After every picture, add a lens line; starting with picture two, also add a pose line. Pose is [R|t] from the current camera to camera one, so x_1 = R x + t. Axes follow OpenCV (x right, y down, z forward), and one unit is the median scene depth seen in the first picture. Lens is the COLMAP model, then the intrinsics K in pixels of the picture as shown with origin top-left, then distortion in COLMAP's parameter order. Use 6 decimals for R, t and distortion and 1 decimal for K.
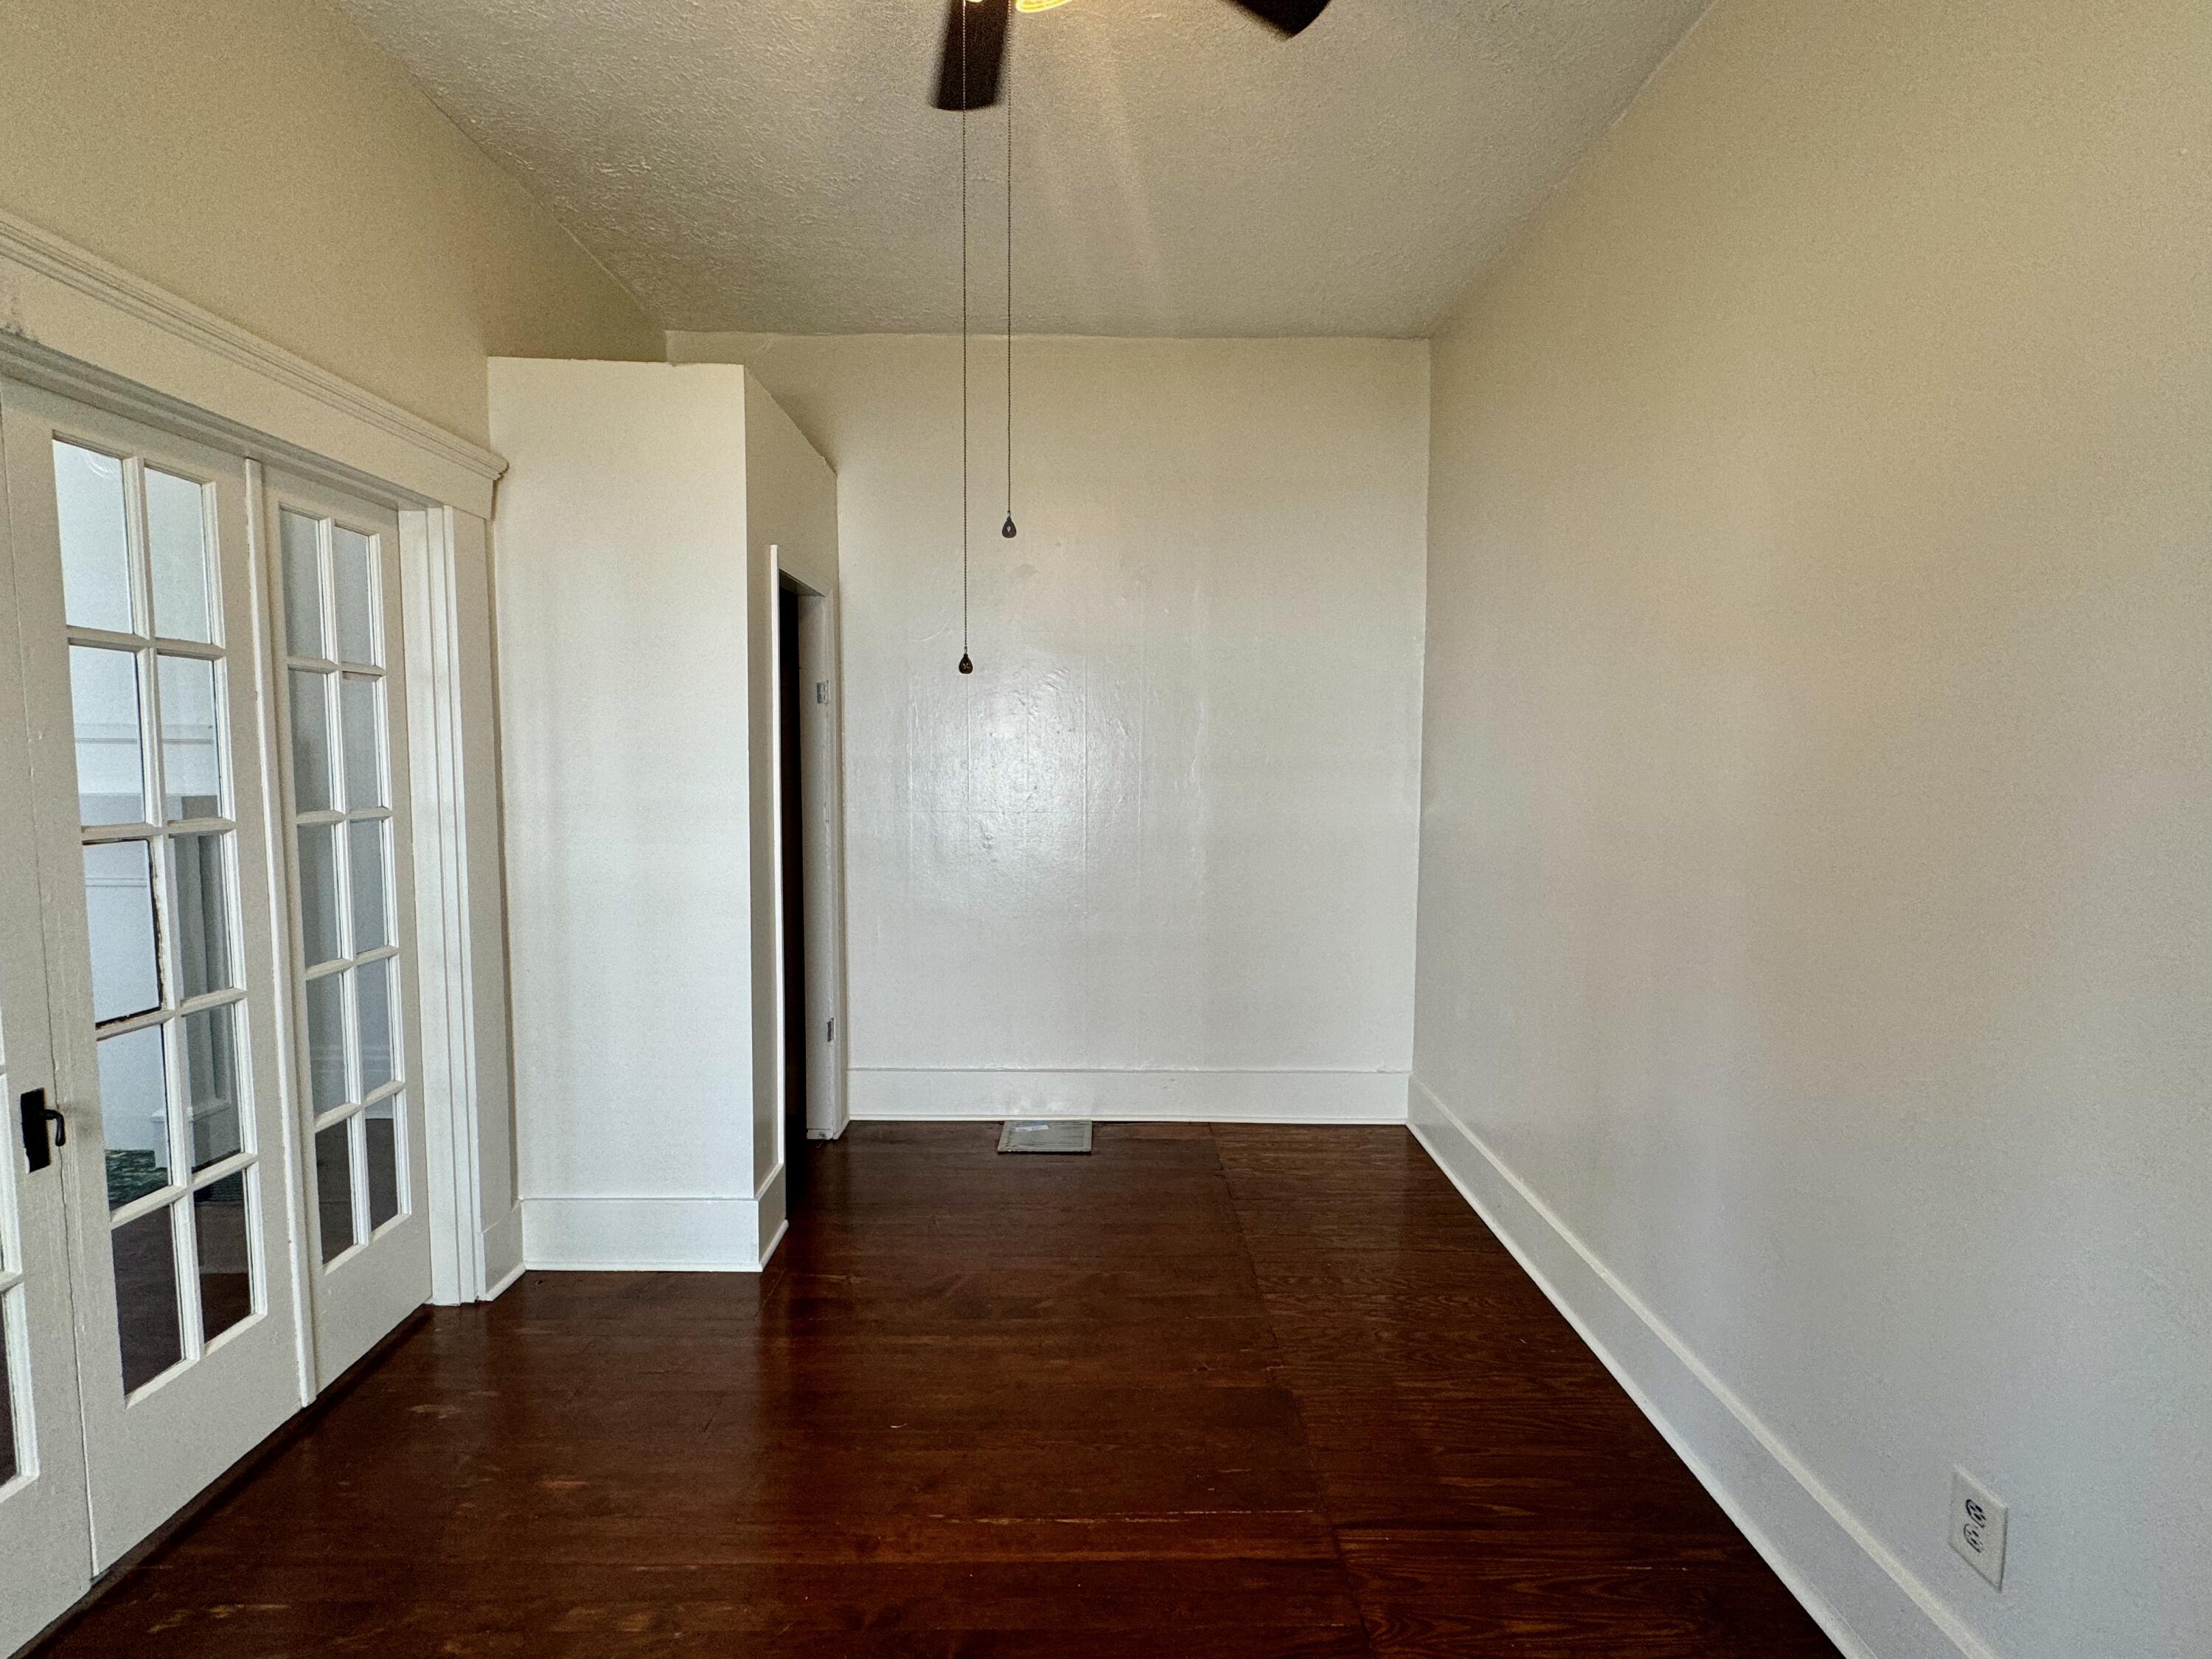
lens RADIAL K [[982.4, 0, 1108.9], [0, 982.4, 835.0], [0, 0, 1]] dist [-0.004639, 0.001923]
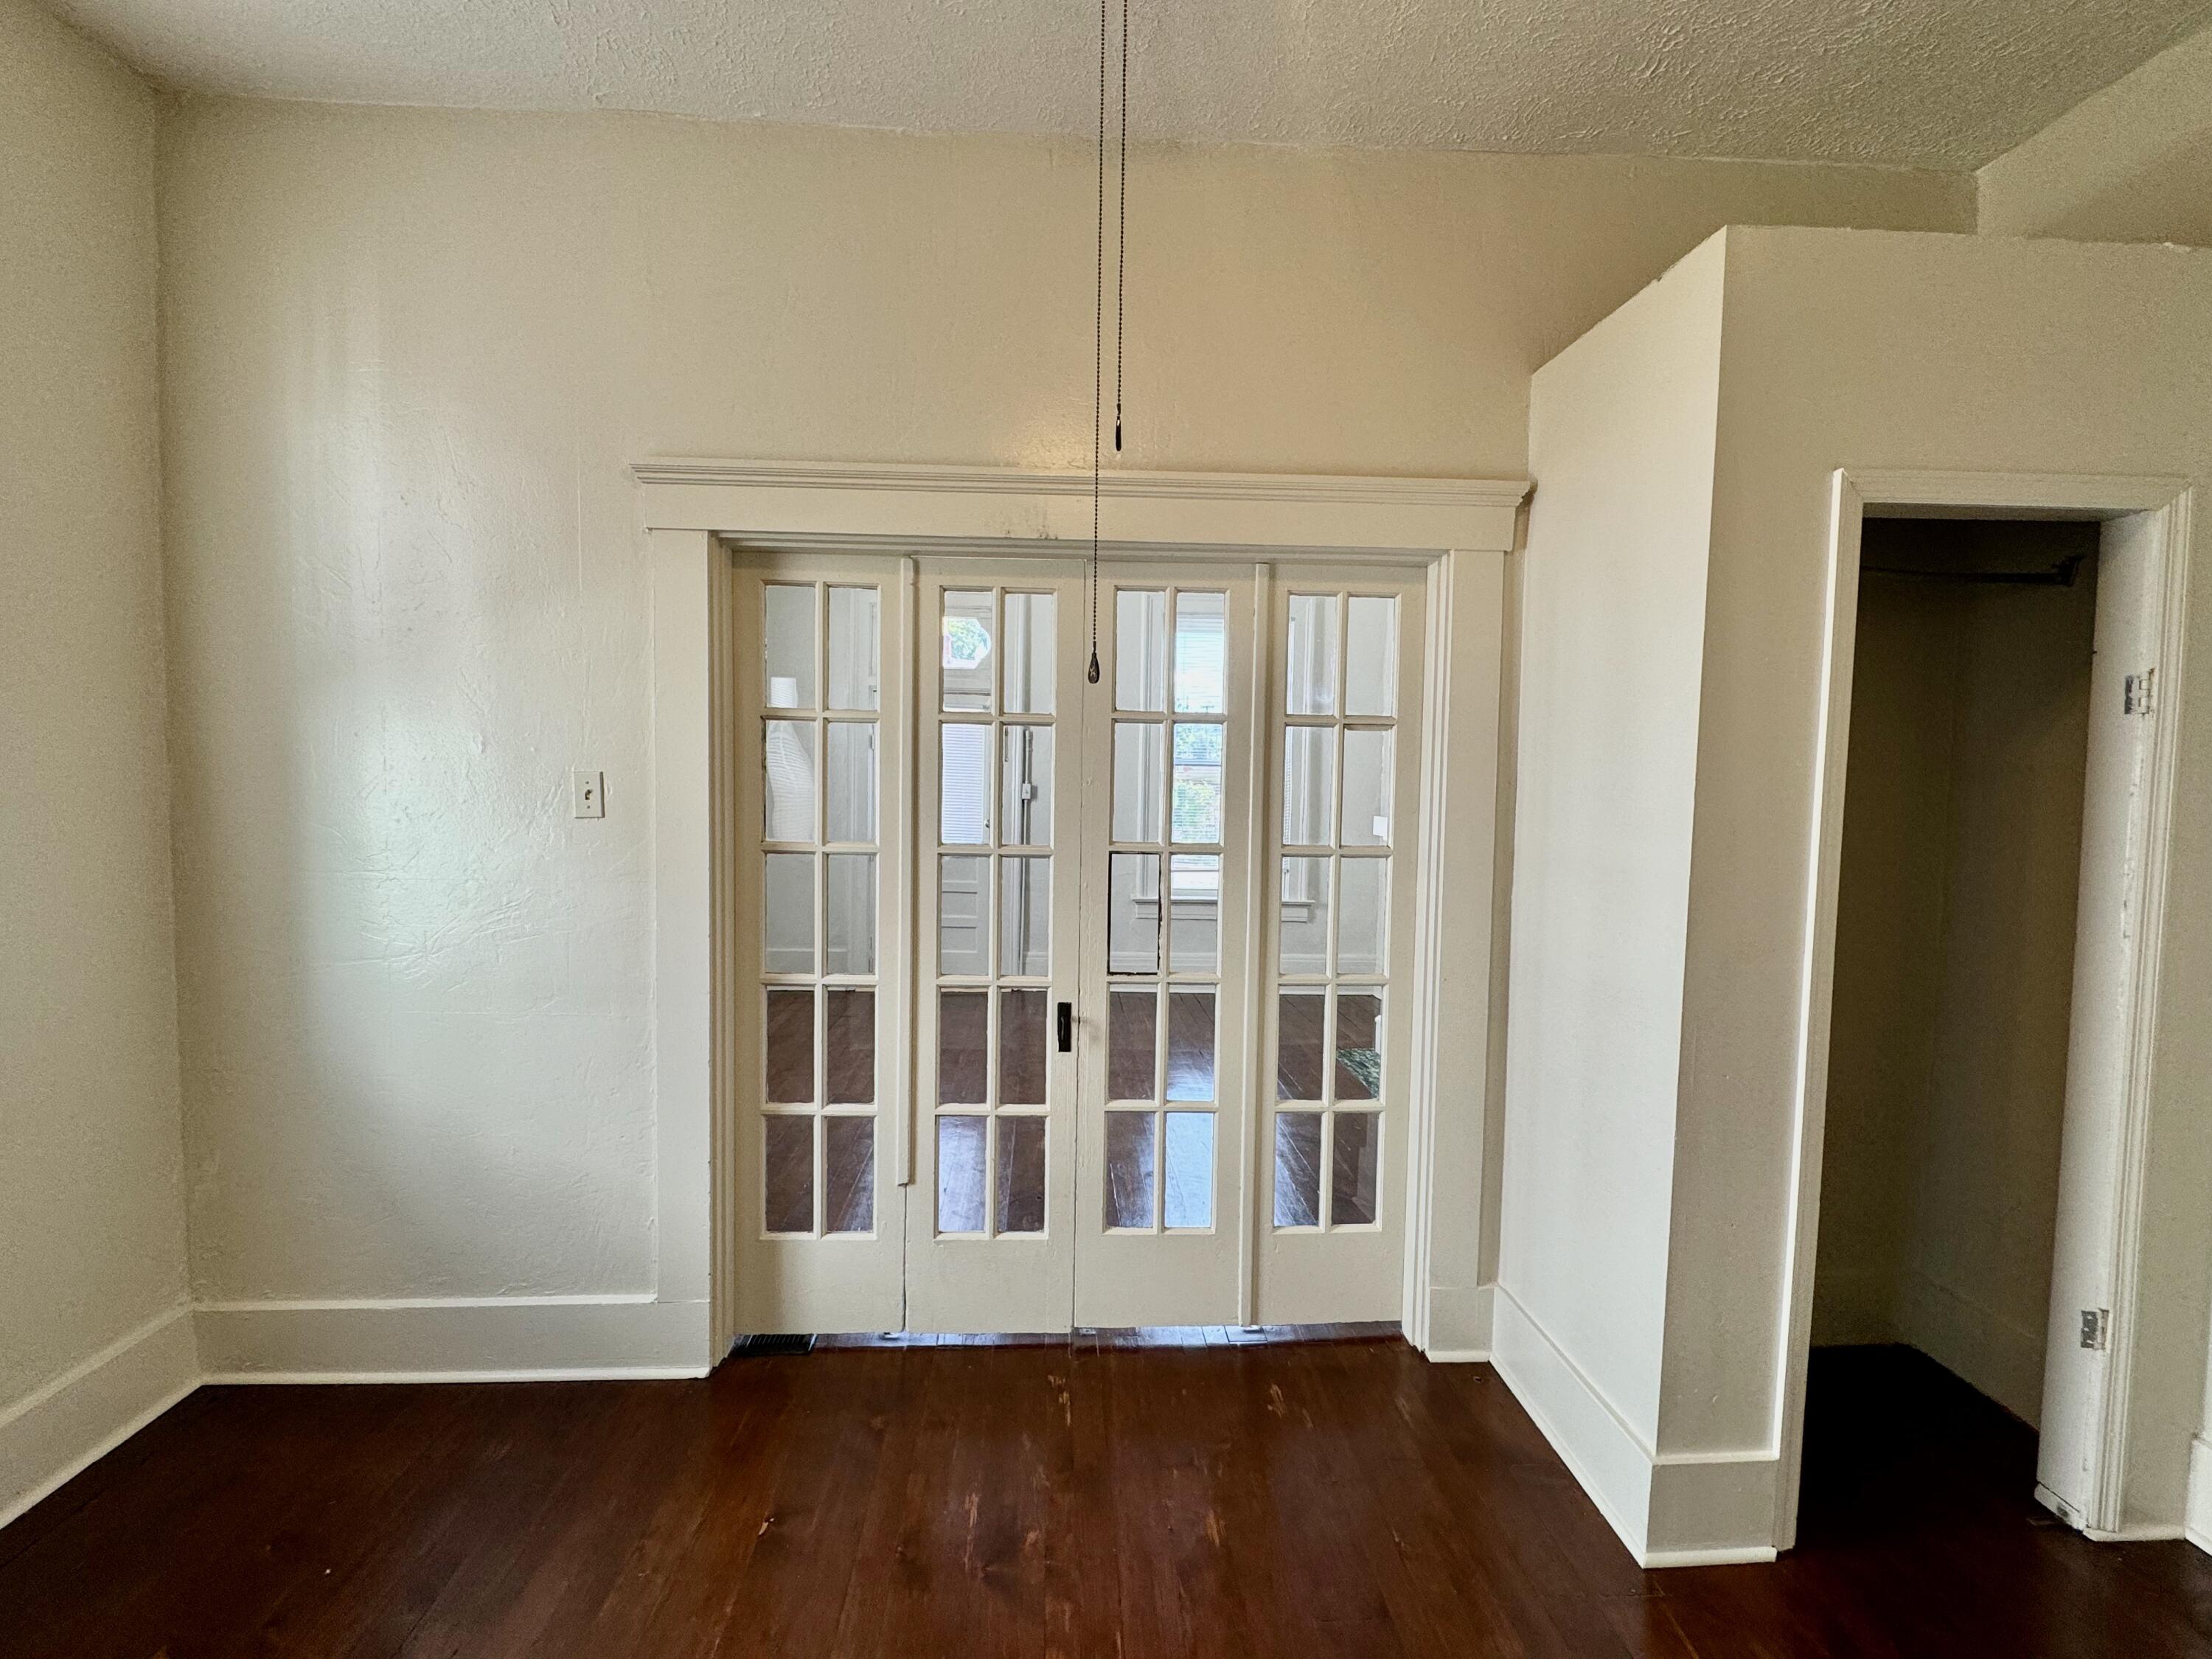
lens RADIAL K [[982.4, 0, 1107.5], [0, 982.4, 819.5], [0, 0, 1]] dist [-0.004639, 0.001923]
pose [[0.031609, 0.036234, -0.998843, 0.385423], [-0.093516, 0.995066, 0.033138, -0.074374], [0.995116, 0.092360, 0.034842, 0.757550]]
